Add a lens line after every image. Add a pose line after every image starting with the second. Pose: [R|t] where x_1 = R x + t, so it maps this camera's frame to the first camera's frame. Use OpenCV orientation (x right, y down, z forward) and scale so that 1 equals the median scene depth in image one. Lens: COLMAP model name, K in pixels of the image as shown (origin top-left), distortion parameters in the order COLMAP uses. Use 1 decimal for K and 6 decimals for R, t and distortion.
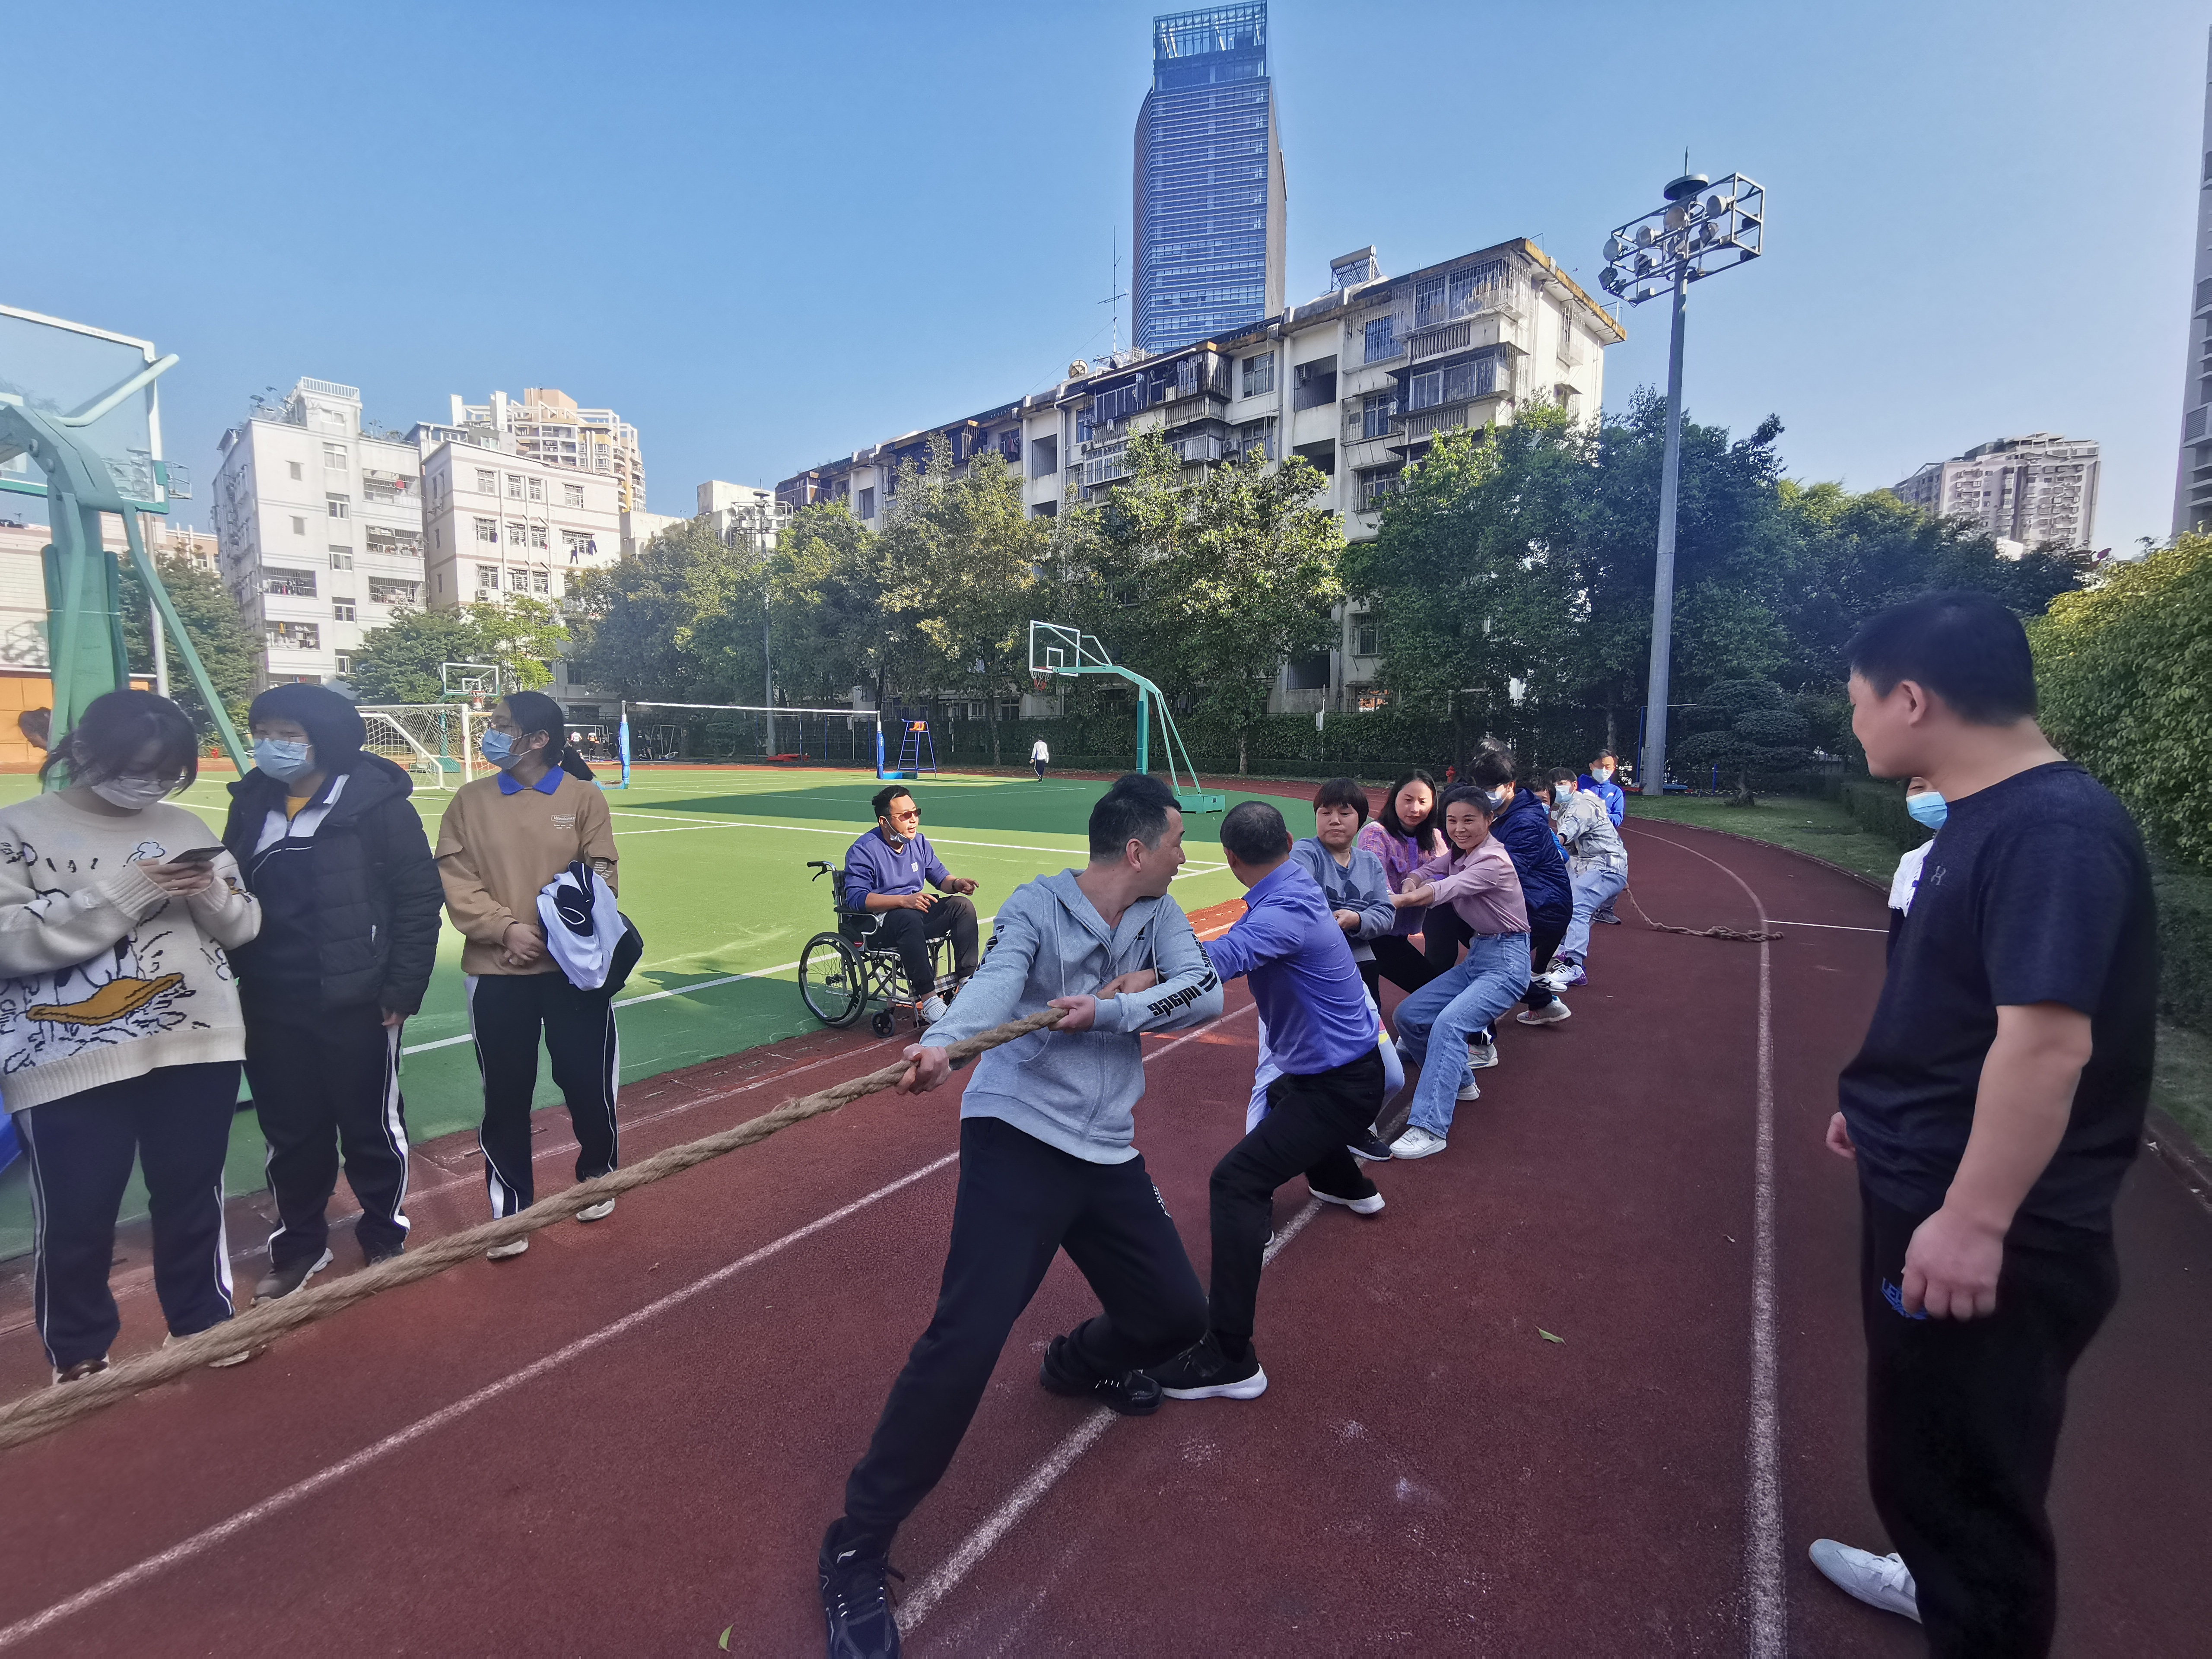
lens RADIAL K [[982.0, 0, 1103.8], [0, 982.0, 829.7], [0, 0, 1]] dist [-0.000175, 0.001635]
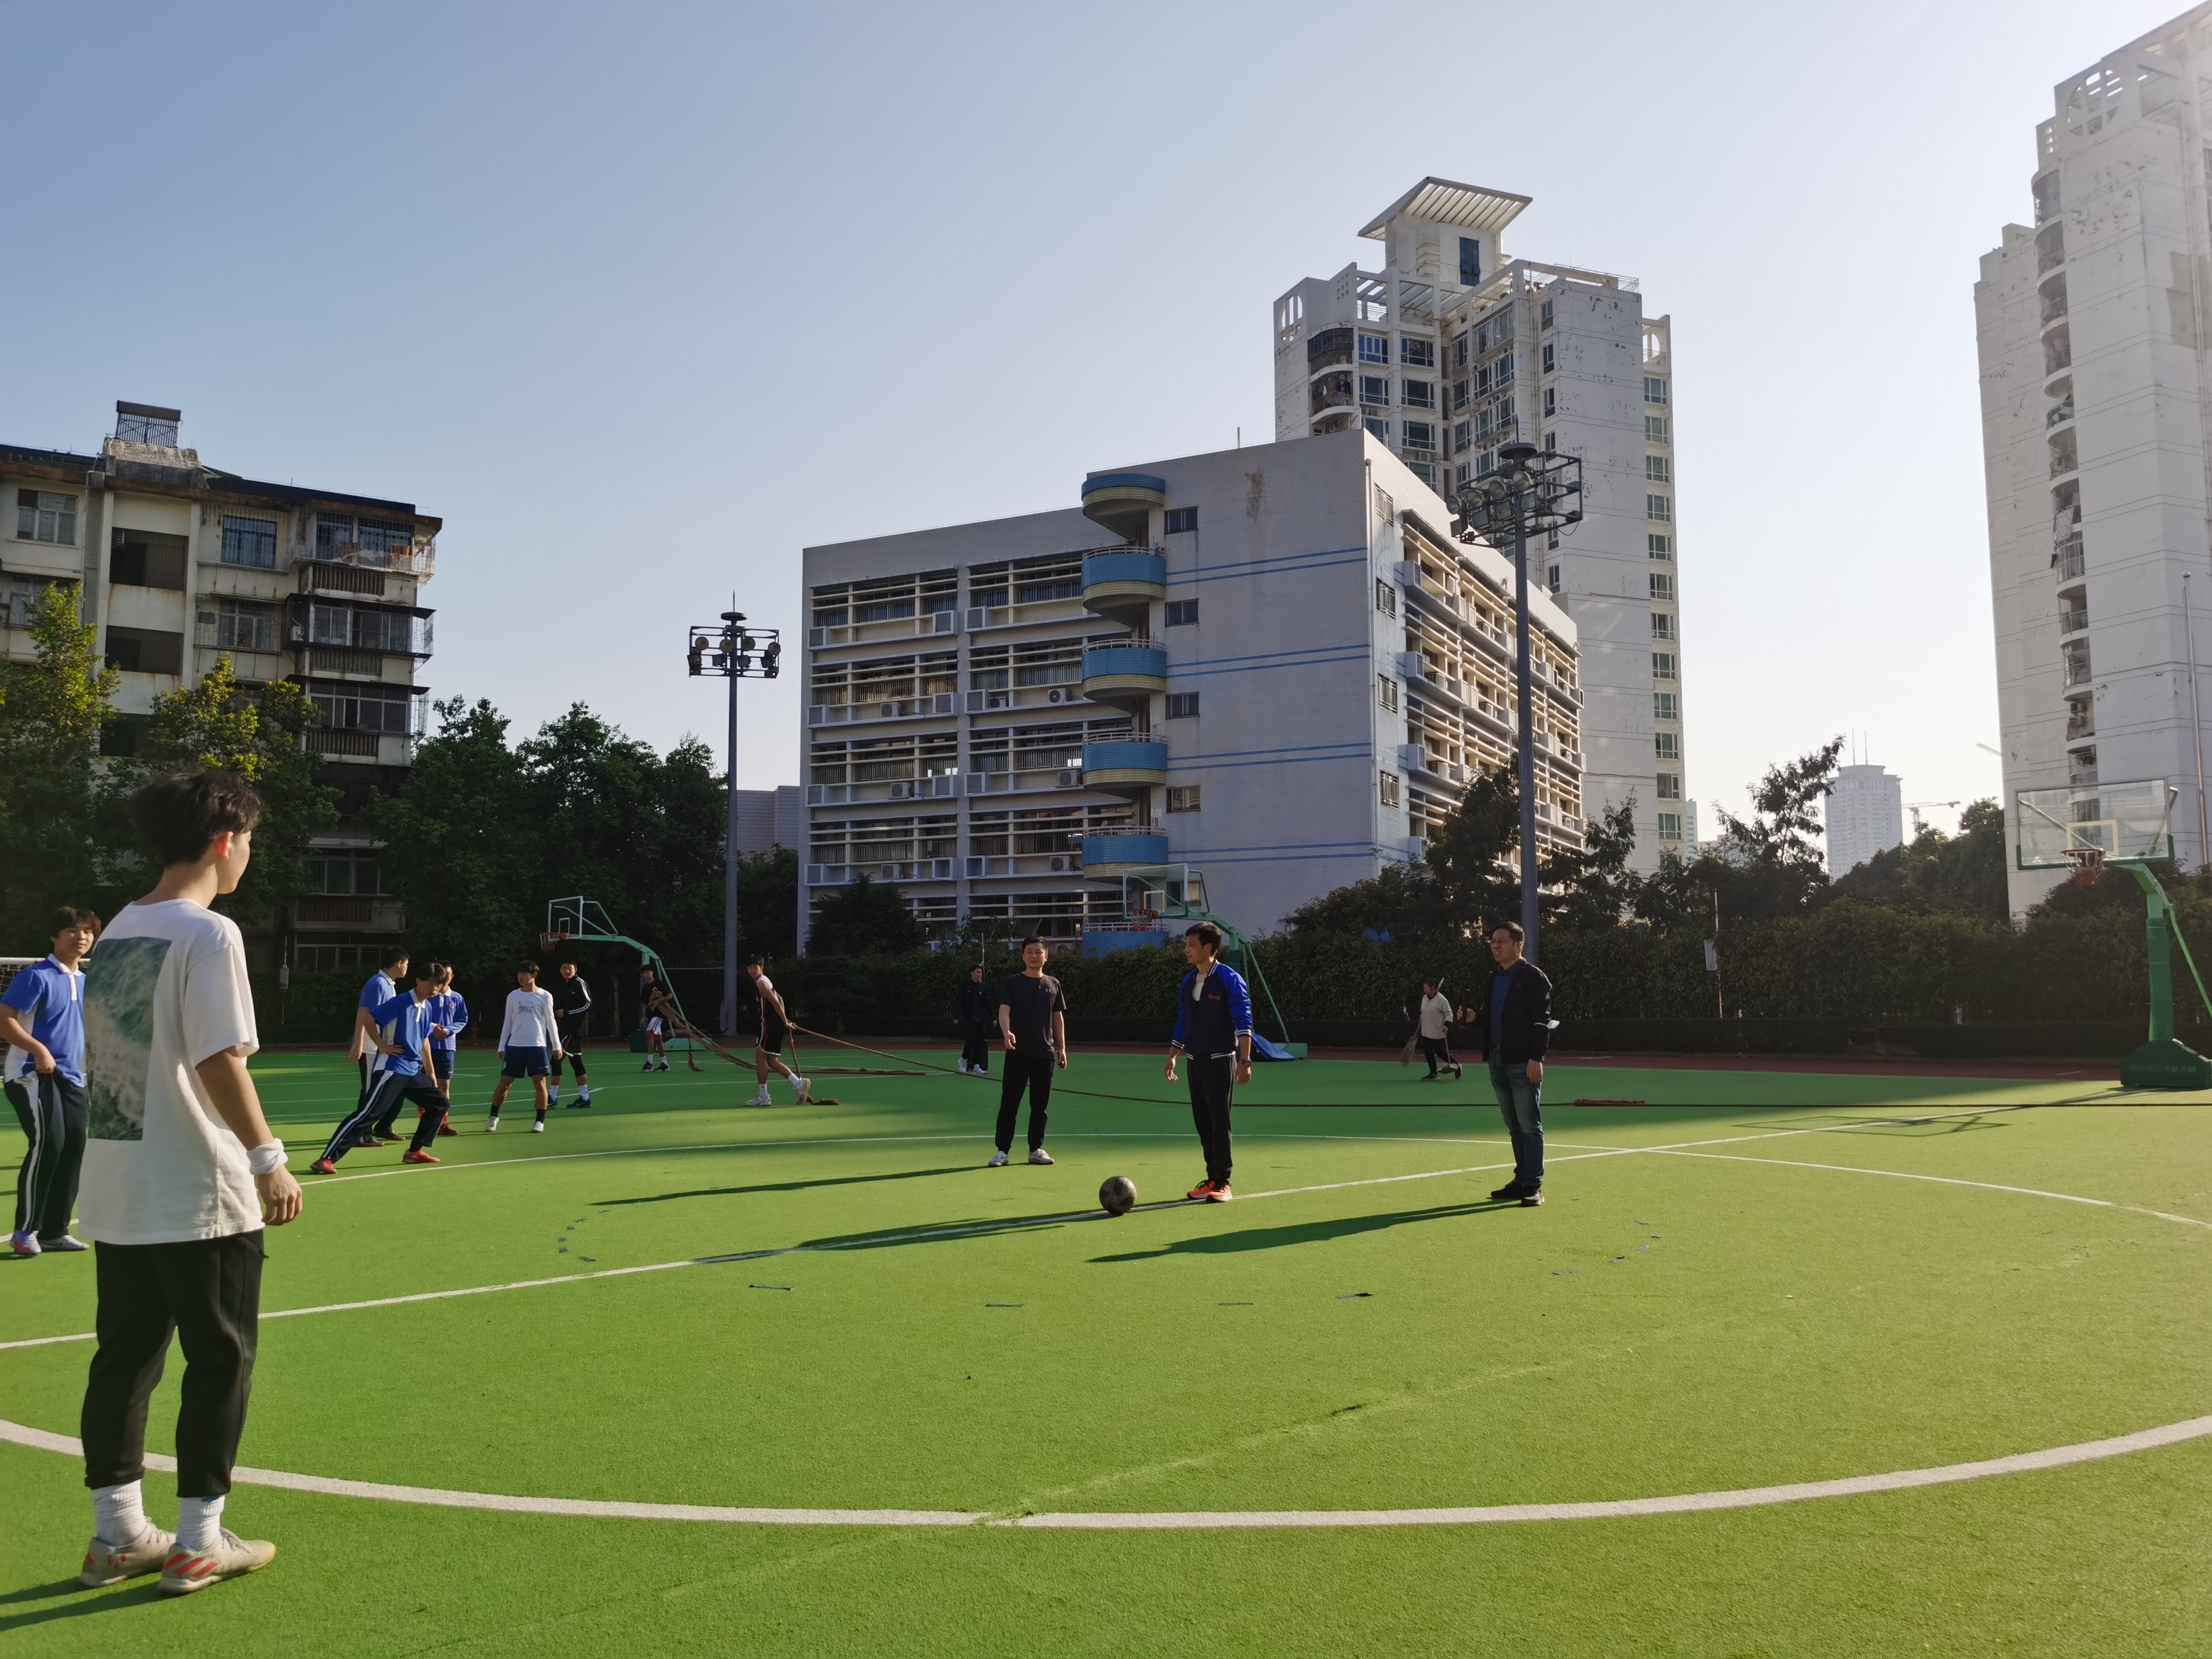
lens RADIAL K [[1708.8, 0, 1116.3], [0, 1708.8, 829.6], [0, 0, 1]] dist [0.041093, -0.035949]
pose [[0.234182, 0.089766, 0.968040, -0.632734], [0.104662, 0.987613, -0.116900, 0.005973], [-0.966543, 0.128693, 0.221886, -0.029759]]
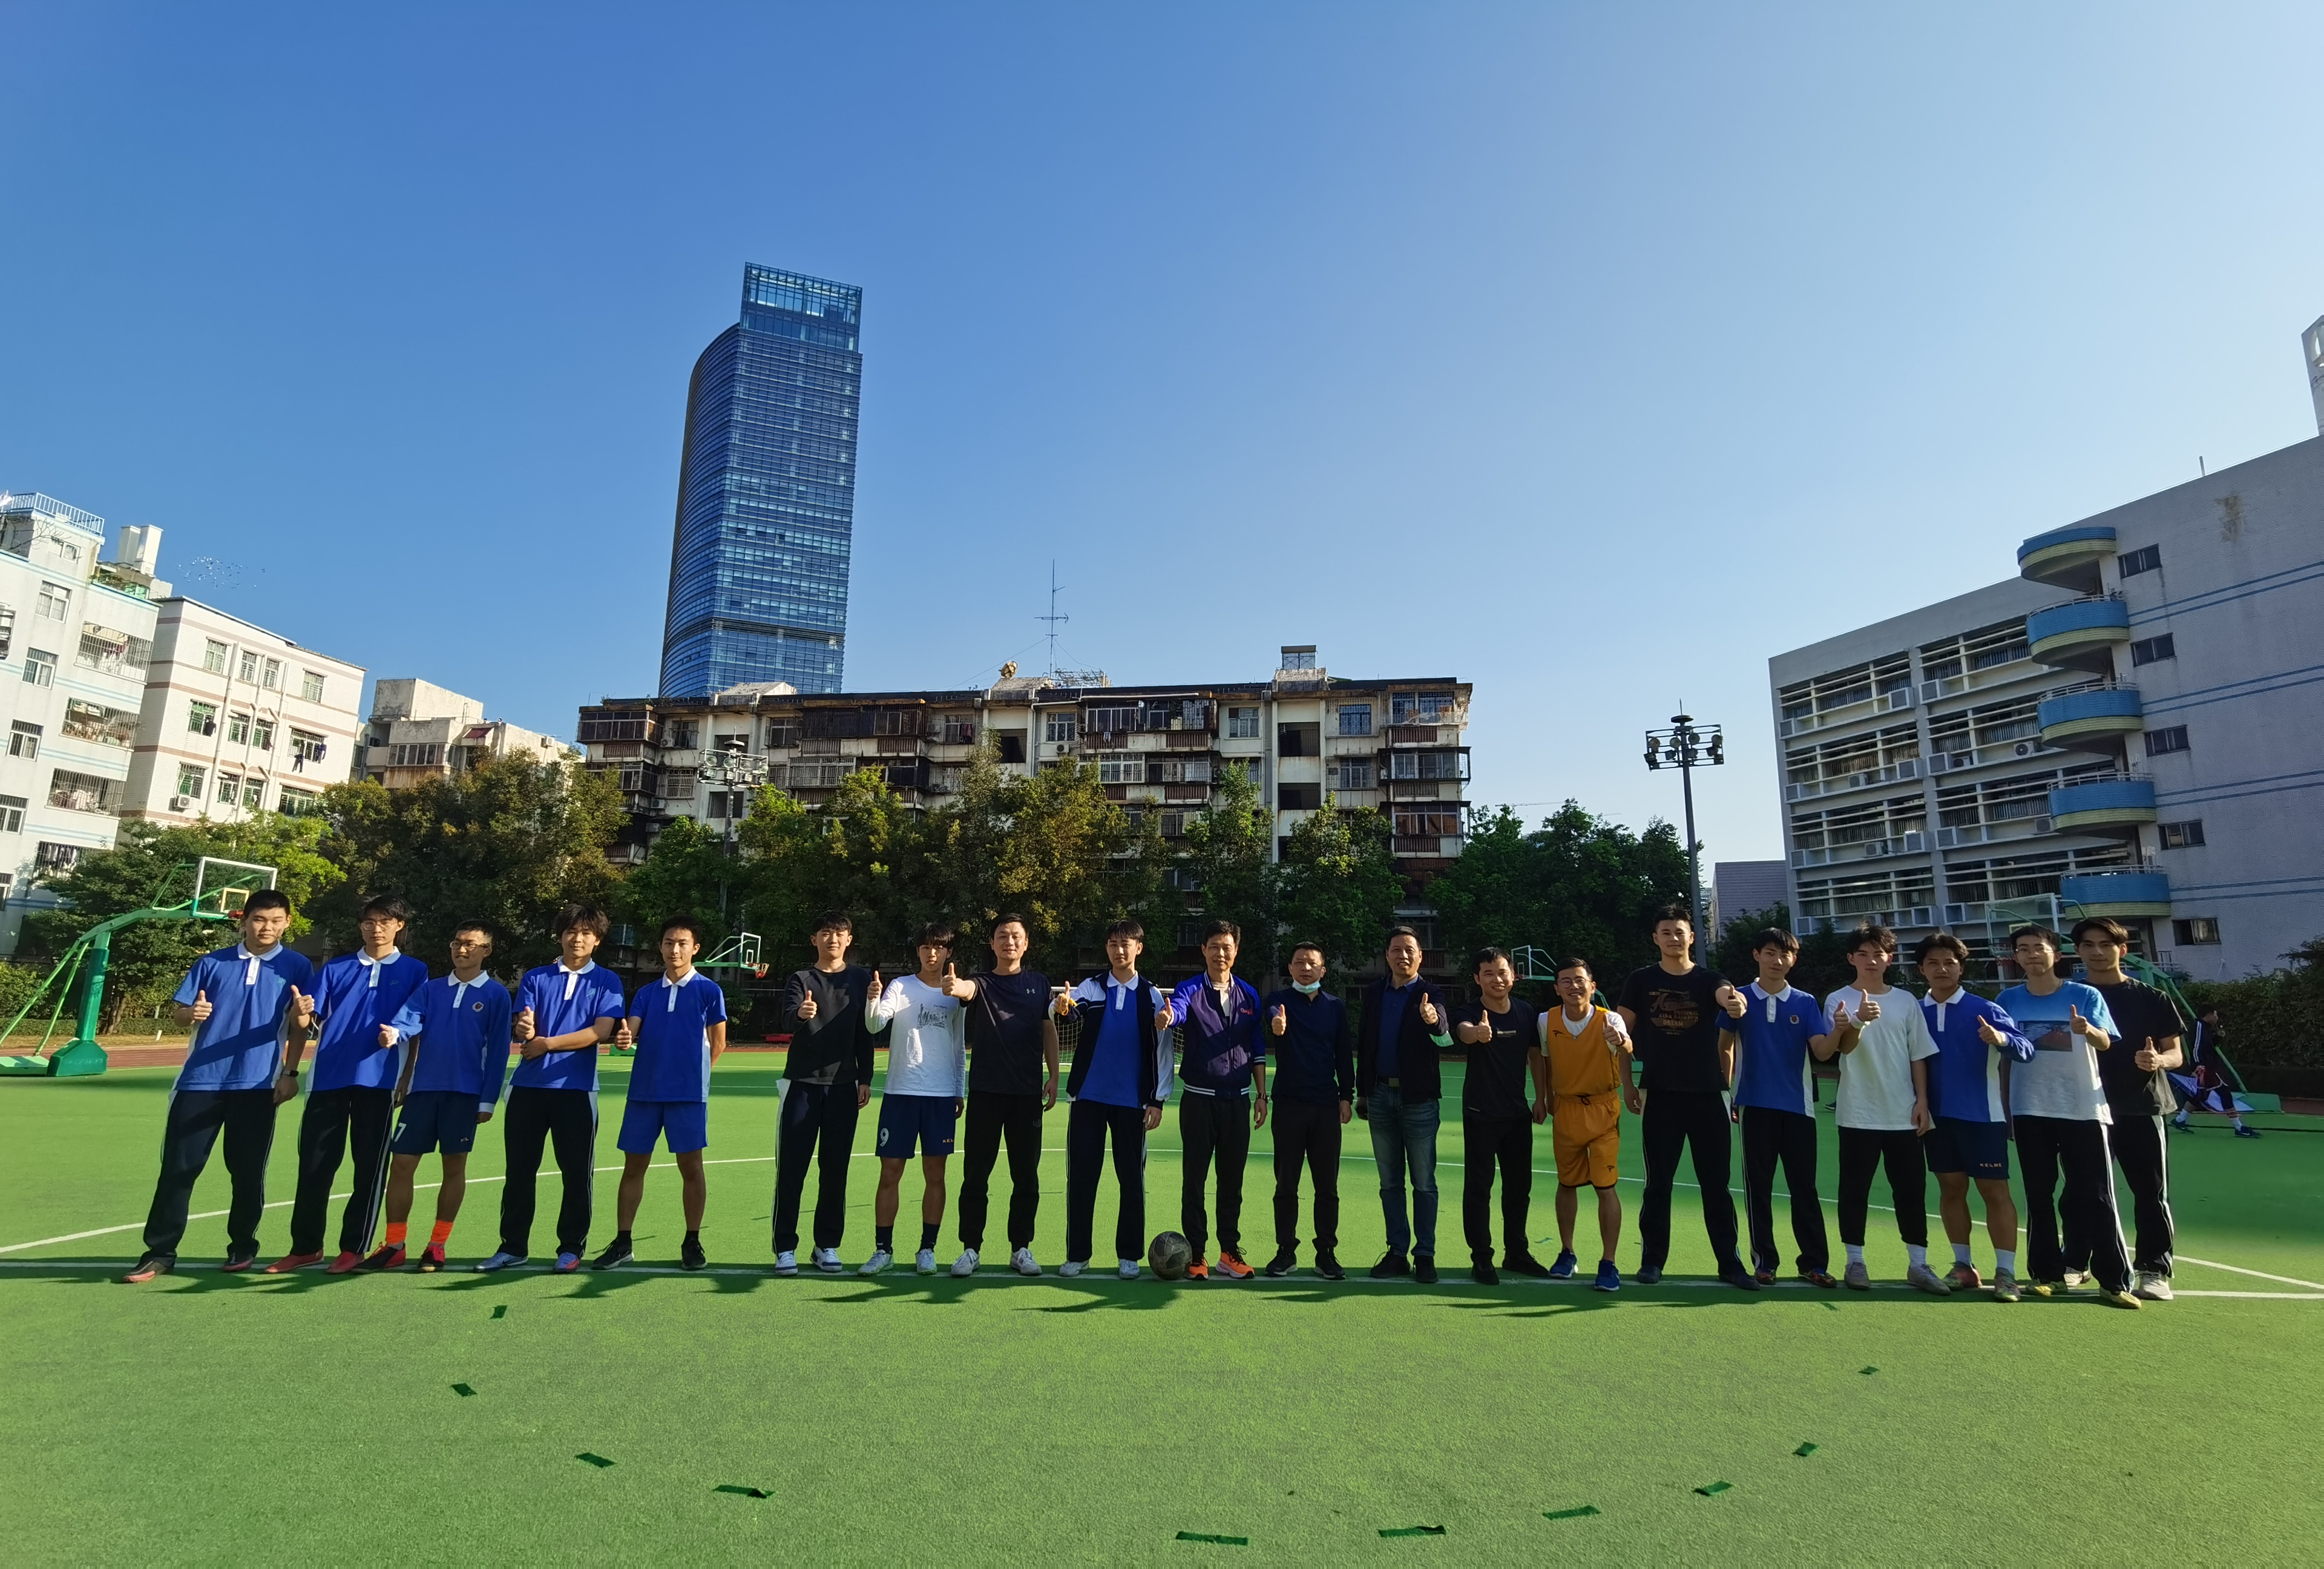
lens RADIAL K [[1205.2, 0, 1149.8], [0, 1205.2, 776.8], [0, 0, 1]] dist [-0.002462, 0.015387]
pose [[0.828518, 0.121510, 0.546620, -0.534087], [0.042951, 0.959506, -0.278394, 0.012547], [-0.558313, 0.254133, 0.789749, -0.076835]]
